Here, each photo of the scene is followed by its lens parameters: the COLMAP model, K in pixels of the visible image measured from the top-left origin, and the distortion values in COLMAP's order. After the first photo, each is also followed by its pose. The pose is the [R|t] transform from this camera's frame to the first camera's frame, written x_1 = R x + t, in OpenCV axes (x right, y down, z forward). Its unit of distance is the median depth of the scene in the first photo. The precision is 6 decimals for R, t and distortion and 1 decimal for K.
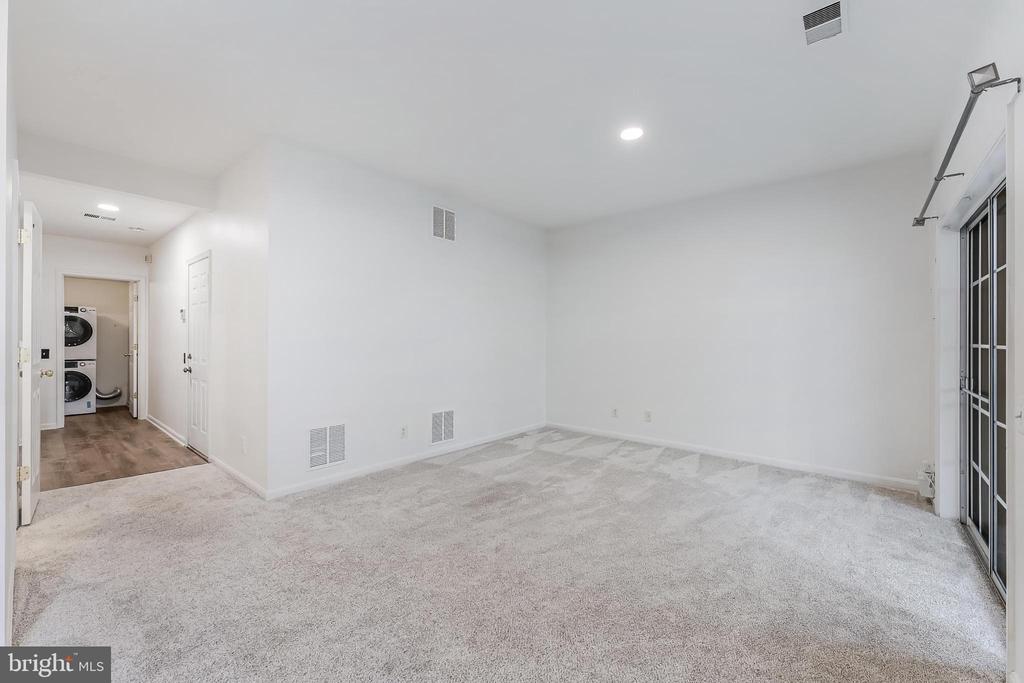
lens RADIAL K [[413.8, 0, 503.6], [0, 413.8, 340.3], [0, 0, 1]] dist [0.001393, 0.000069]
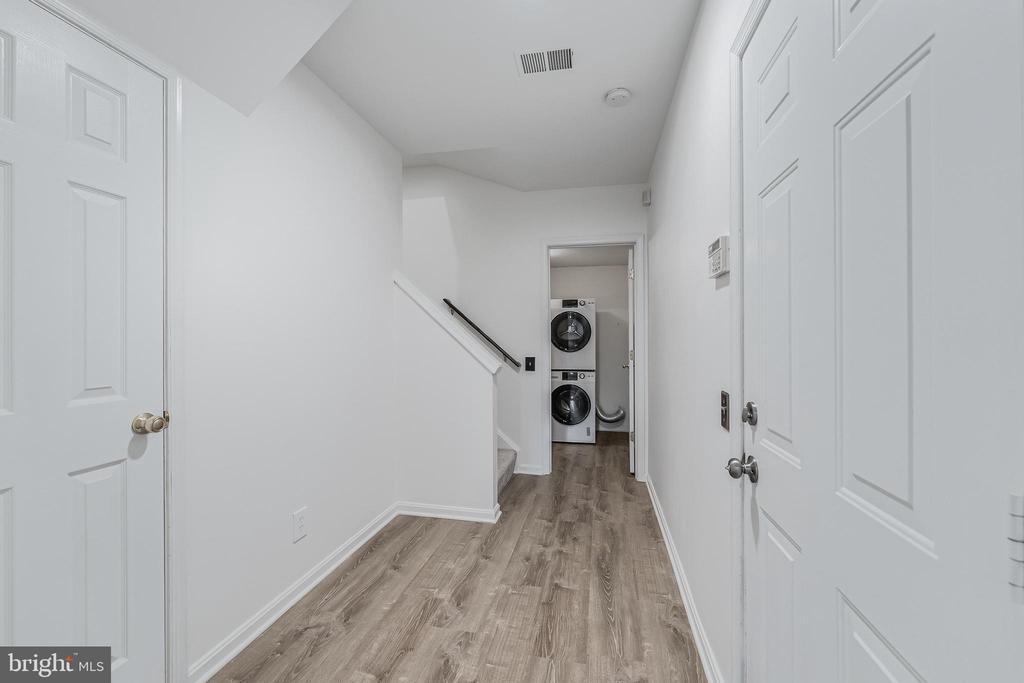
lens RADIAL K [[413.8, 0, 505.9], [0, 413.8, 338.5], [0, 0, 1]] dist [0.001393, 0.000069]
pose [[0.475724, -0.007681, -0.879561, -0.433892], [-0.001154, 0.999956, -0.009357, -0.002814], [0.879594, 0.005466, 0.475694, 0.536844]]
